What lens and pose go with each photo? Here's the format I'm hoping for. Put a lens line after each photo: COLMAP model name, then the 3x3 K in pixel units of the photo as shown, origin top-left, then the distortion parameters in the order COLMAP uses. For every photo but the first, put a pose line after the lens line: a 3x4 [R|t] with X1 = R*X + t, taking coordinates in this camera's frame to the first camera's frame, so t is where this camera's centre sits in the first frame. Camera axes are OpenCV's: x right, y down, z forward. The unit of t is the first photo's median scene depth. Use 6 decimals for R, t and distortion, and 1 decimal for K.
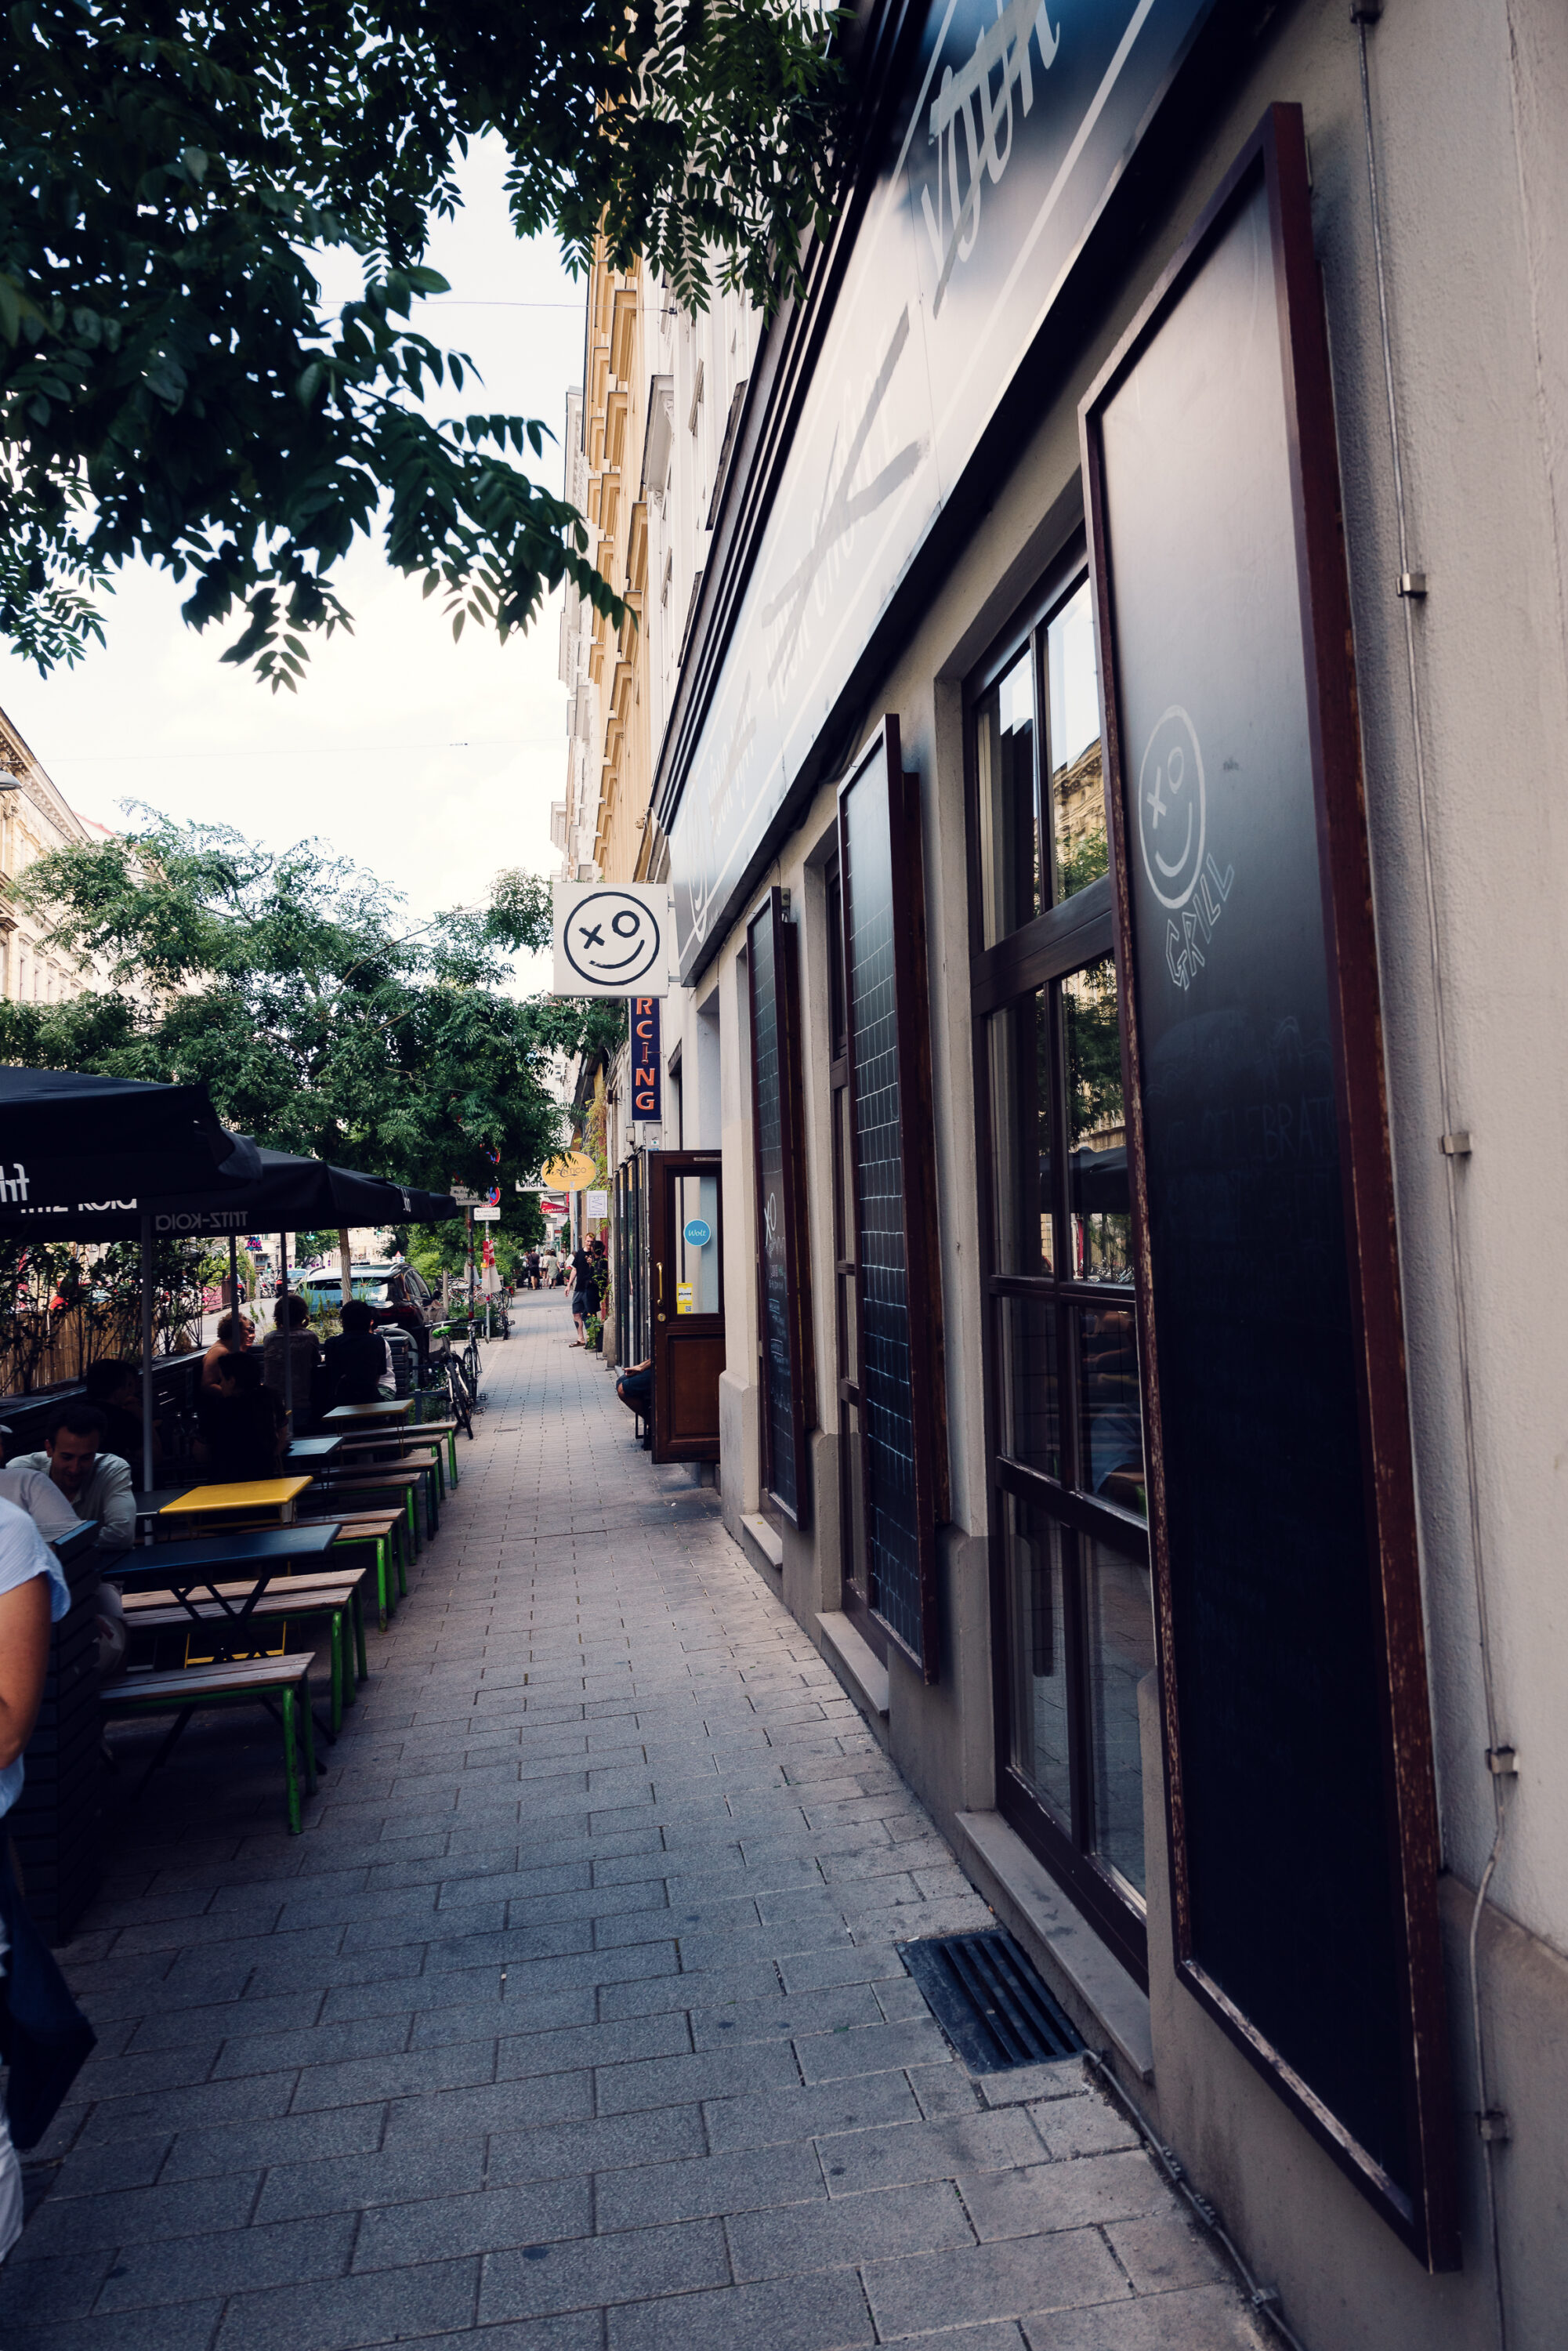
lens RADIAL K [[1582.8, 0, 786.2], [0, 1582.8, 1175.9], [0, 0, 1]] dist [0.001132, -0.000115]
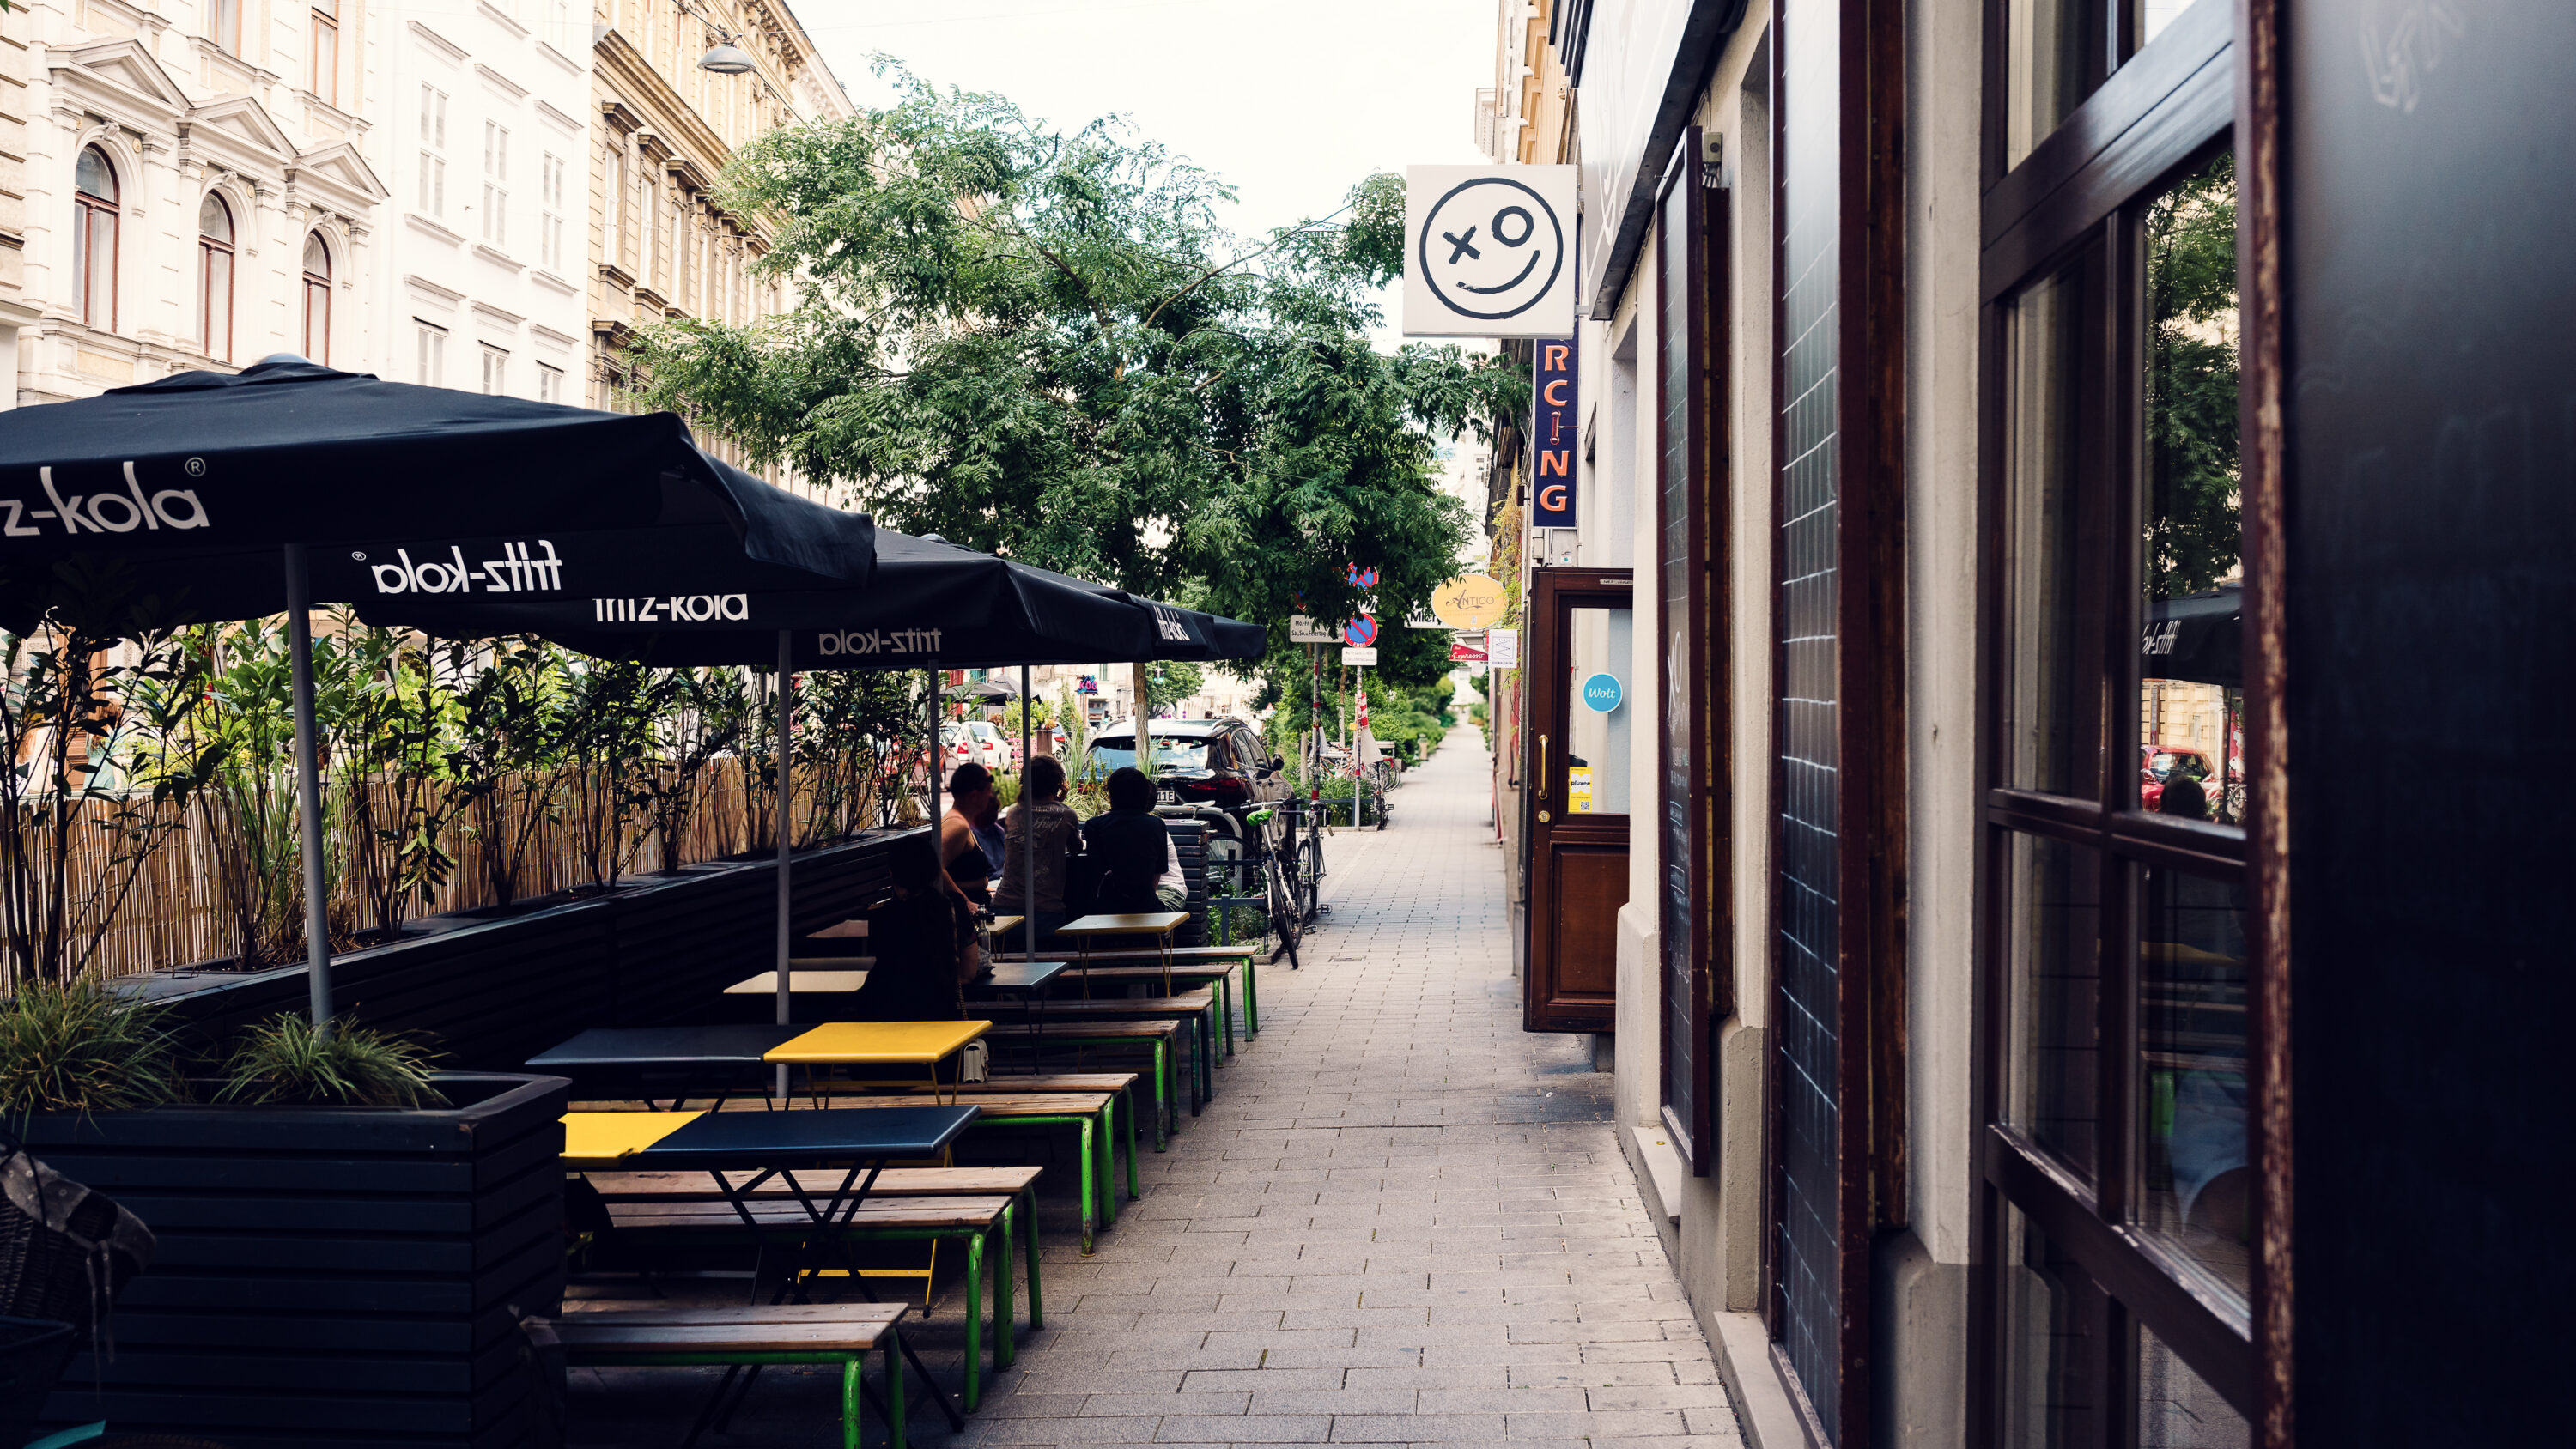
lens RADIAL K [[2136.9, 0, 1284.1], [0, 2136.9, 681.6], [0, 0, 1]] dist [-0.003824, -0.006128]
pose [[0.970741, 0.042655, -0.236311, 0.026652], [-0.035134, 0.998736, 0.035949, 0.003756], [0.237546, -0.026594, 0.971012, 0.098101]]
